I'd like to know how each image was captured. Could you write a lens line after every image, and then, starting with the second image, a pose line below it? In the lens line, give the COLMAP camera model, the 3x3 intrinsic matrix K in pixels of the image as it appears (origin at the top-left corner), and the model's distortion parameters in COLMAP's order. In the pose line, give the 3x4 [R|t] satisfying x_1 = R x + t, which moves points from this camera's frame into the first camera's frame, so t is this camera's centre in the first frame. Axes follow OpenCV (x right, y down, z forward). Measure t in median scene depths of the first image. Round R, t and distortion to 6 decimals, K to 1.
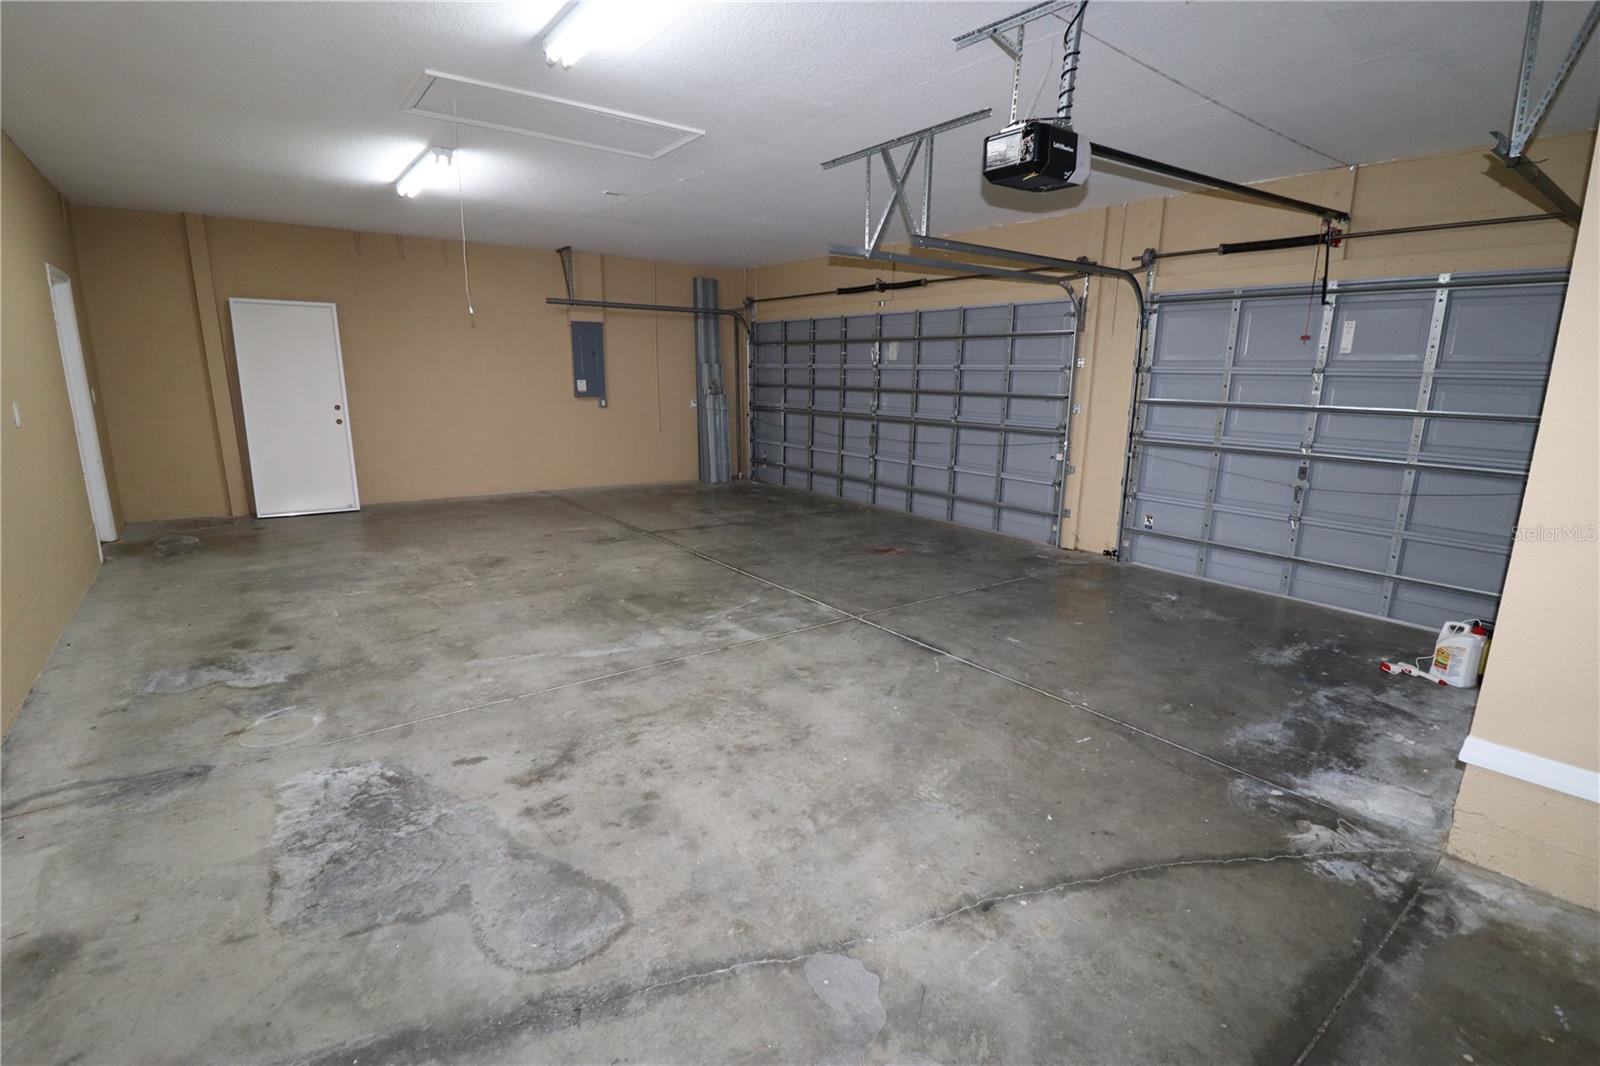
lens RADIAL K [[739.8, 0, 806.9], [0, 739.8, 534.6], [0, 0, 1]] dist [0.000787, -0.016296]
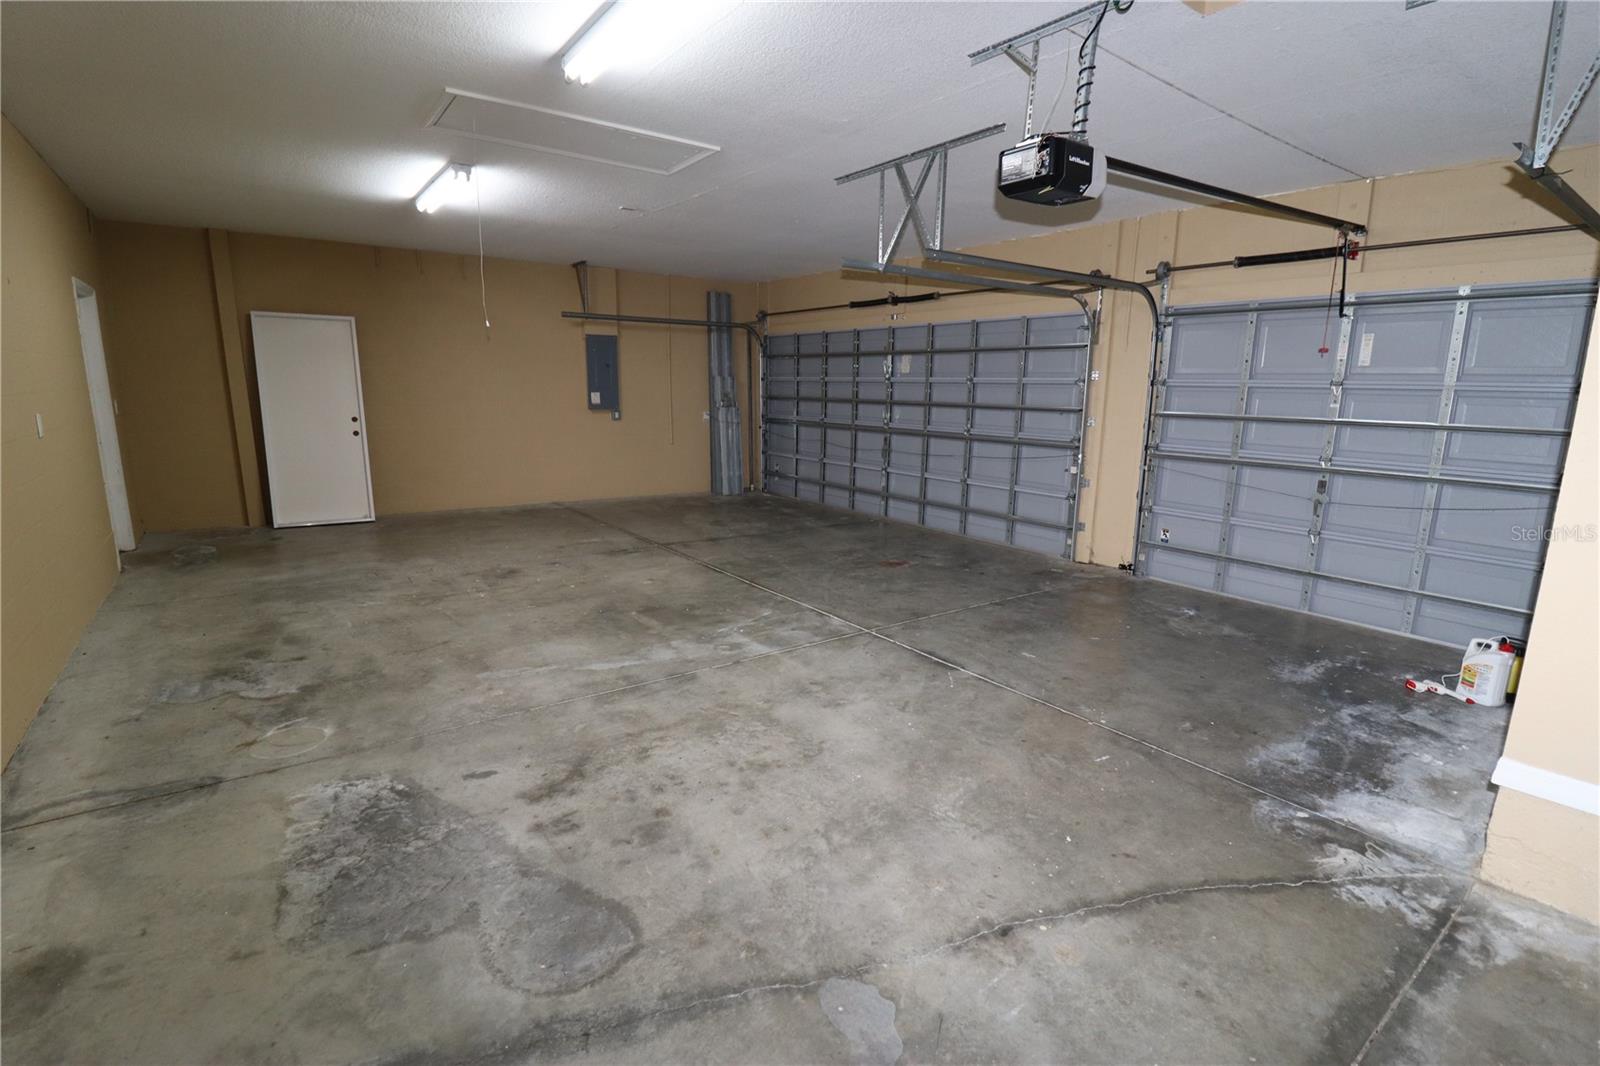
lens RADIAL K [[741.1, 0, 806.1], [0, 741.1, 527.9], [0, 0, 1]] dist [-0.000098, -0.015399]
pose [[0.999862, 0.003309, -0.016251, -0.002416], [-0.003722, 0.999670, -0.025426, -0.001014], [0.016162, 0.025483, 0.999545, 0.004331]]
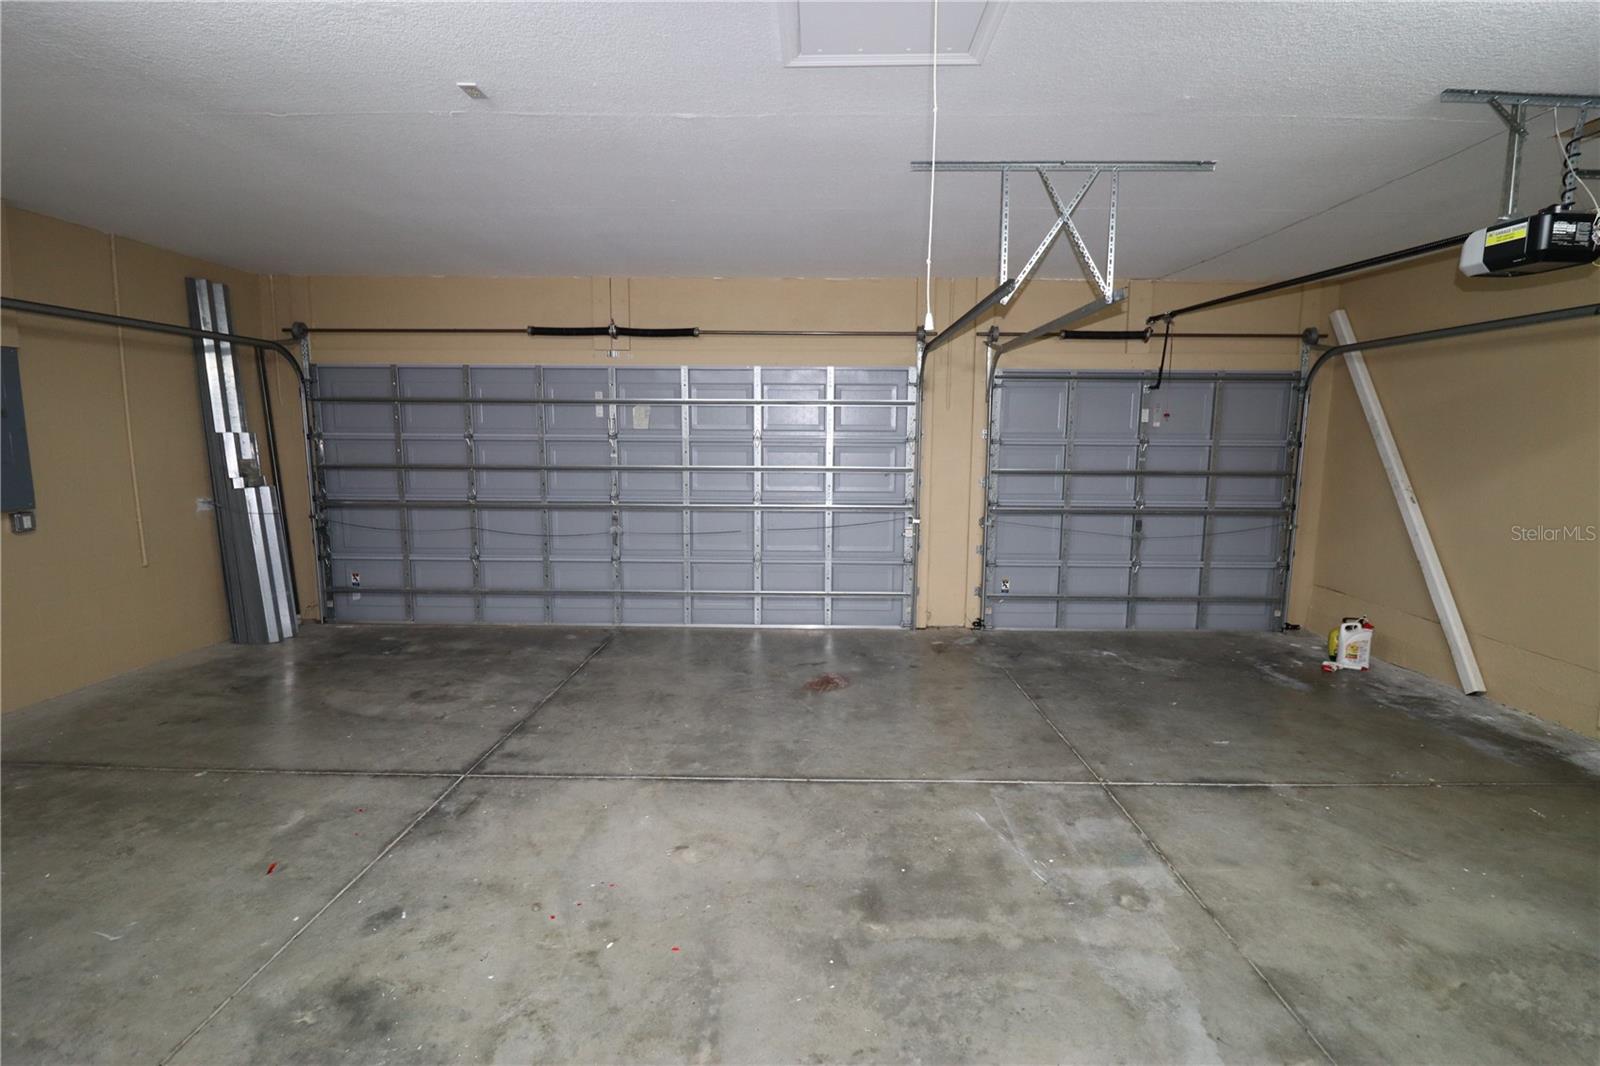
lens RADIAL K [[741.1, 0, 806.1], [0, 741.1, 527.9], [0, 0, 1]] dist [-0.000098, -0.015399]
pose [[0.624359, -0.105228, 0.774018, -0.838414], [0.171578, 0.985160, -0.004469, -0.235288], [-0.762061, 0.135595, 0.633148, 0.918920]]
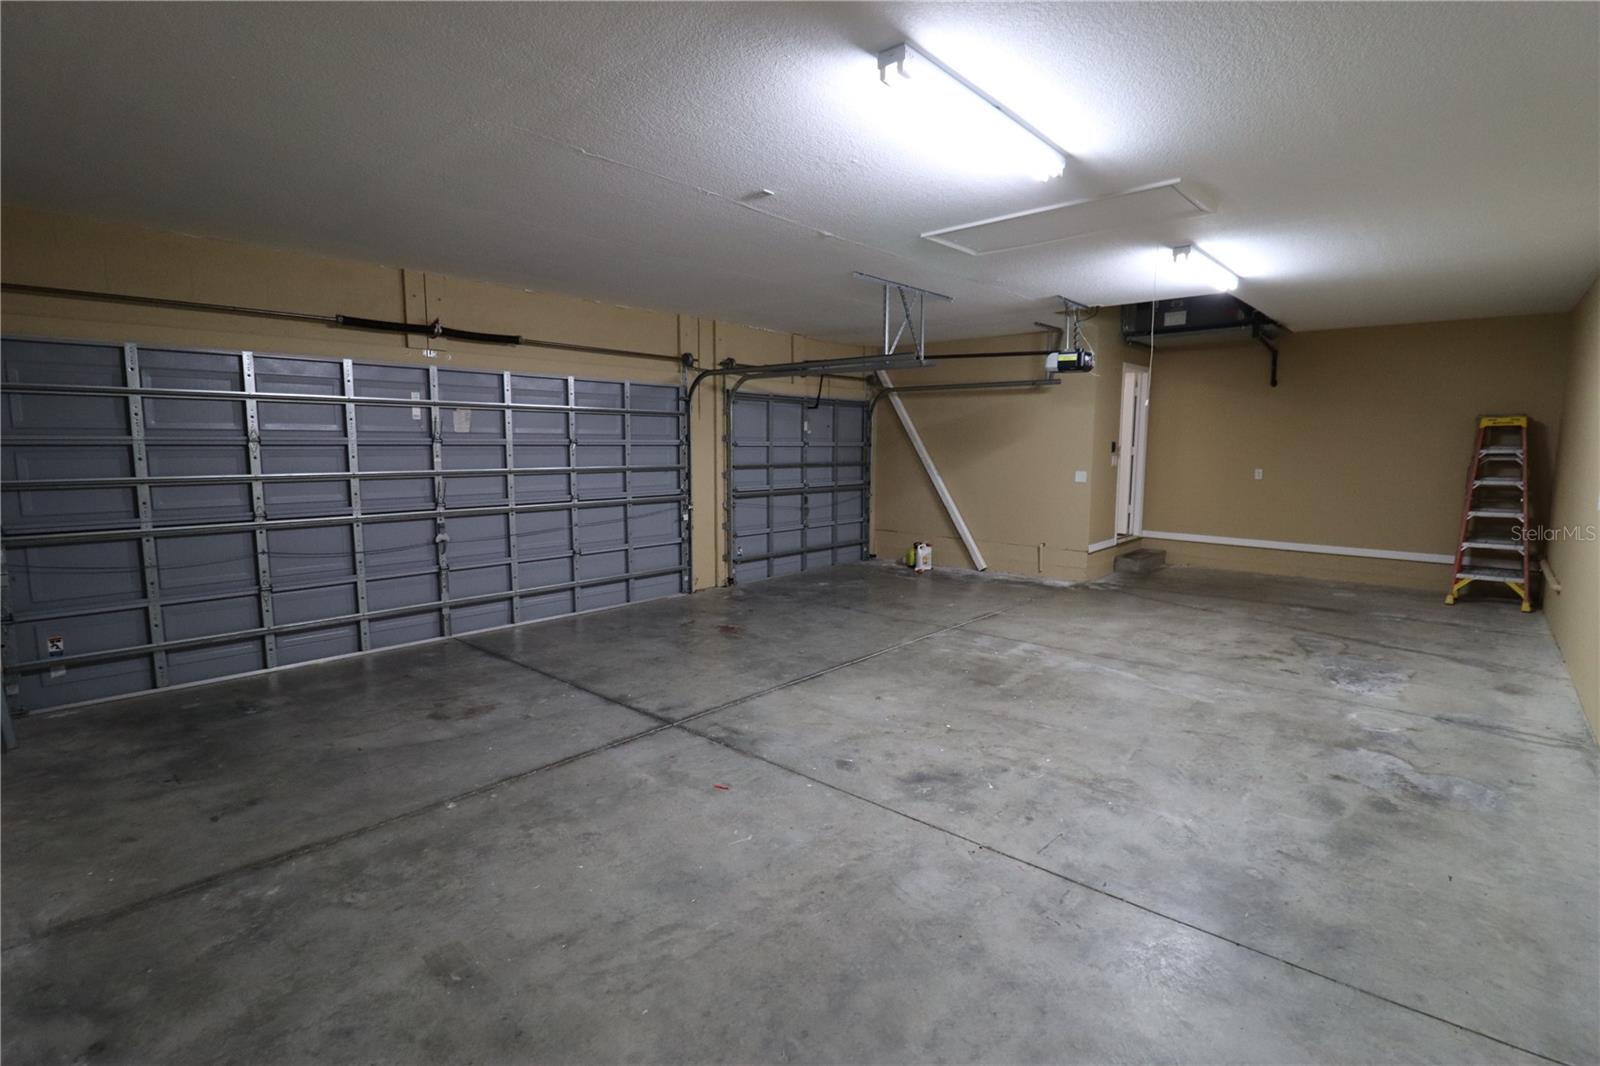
lens RADIAL K [[741.1, 0, 806.1], [0, 741.1, 527.9], [0, 0, 1]] dist [-0.000098, -0.015399]
pose [[-0.175595, -0.127793, 0.976133, -1.515656], [0.204591, 0.965154, 0.163159, -0.436157], [-0.962969, 0.228358, -0.143331, 1.788777]]
